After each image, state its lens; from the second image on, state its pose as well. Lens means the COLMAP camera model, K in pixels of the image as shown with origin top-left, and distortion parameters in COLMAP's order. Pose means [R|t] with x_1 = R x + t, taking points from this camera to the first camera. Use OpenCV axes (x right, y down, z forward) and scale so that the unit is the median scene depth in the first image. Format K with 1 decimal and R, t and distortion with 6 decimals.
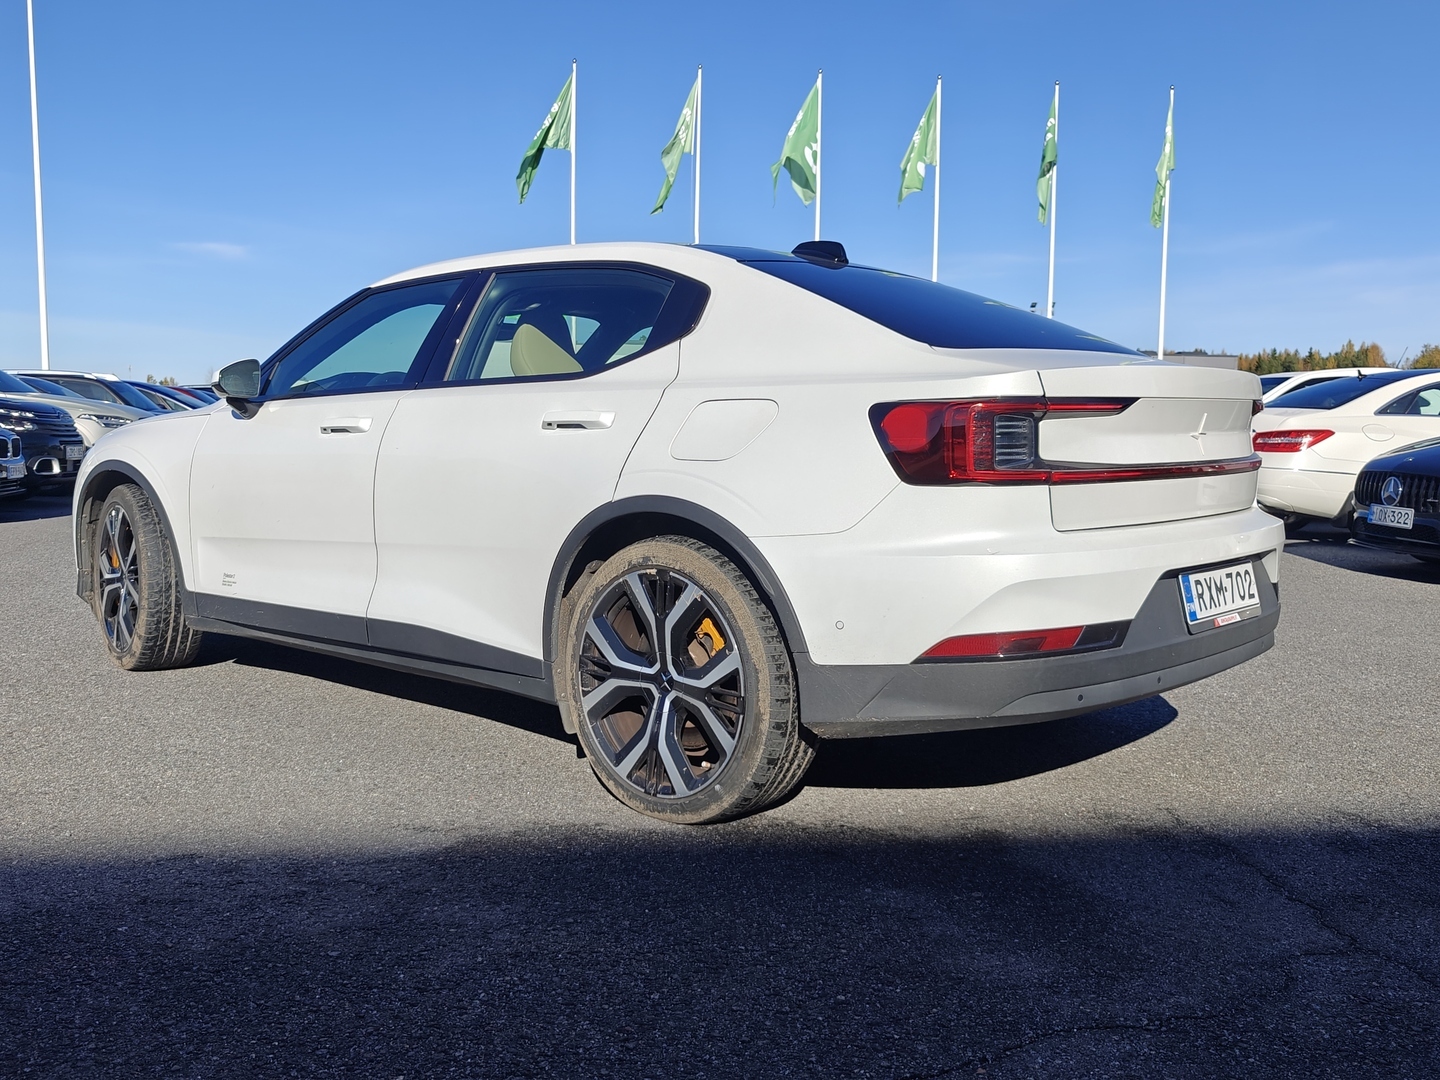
lens RADIAL K [[1358.2, 0, 705.5], [0, 1358.2, 542.2], [0, 0, 1]] dist [0.021273, 0.000000]
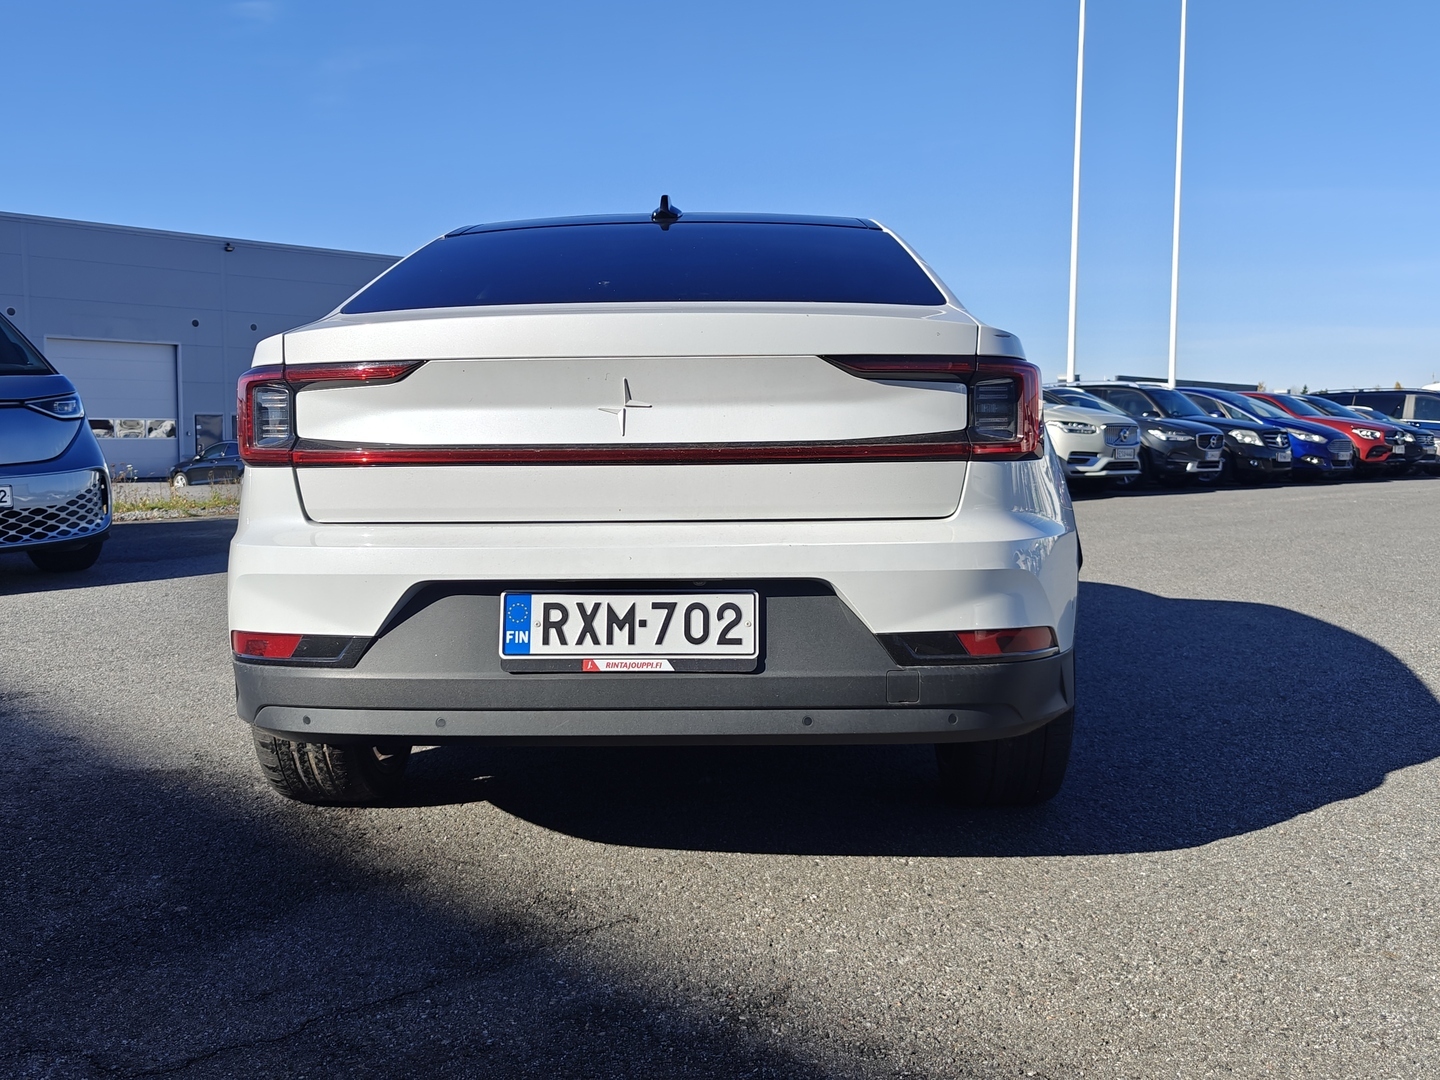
lens RADIAL K [[1358.2, 0, 719.3], [0, 1358.2, 532.0], [0, 0, 1]] dist [0.021273, 0.000000]
pose [[0.636392, 0.049778, -0.769758, 0.980611], [-0.061381, 0.998019, 0.013793, -0.026540], [0.768920, 0.038471, 0.638187, 0.592372]]
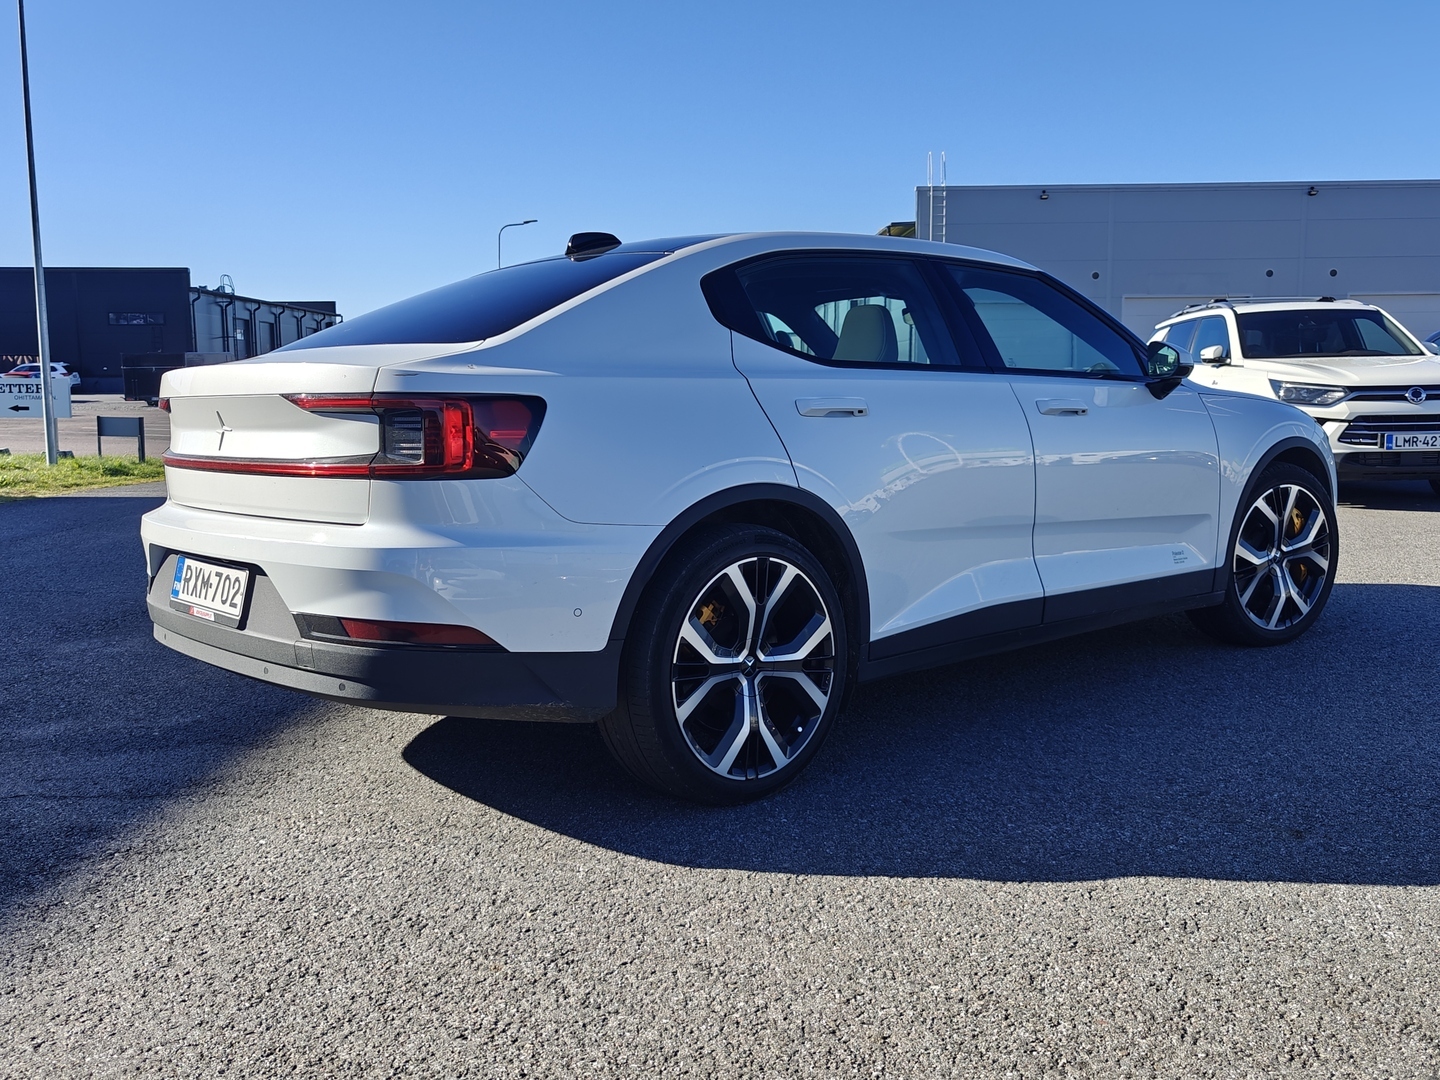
lens RADIAL K [[1358.2, 0, 709.7], [0, 1358.2, 544.9], [0, 0, 1]] dist [0.021273, 0.000000]
pose [[-0.122188, 0.110325, -0.986356, 1.368770], [-0.075635, 0.989878, 0.120089, -0.148951], [0.989621, 0.089276, -0.112607, 1.520803]]
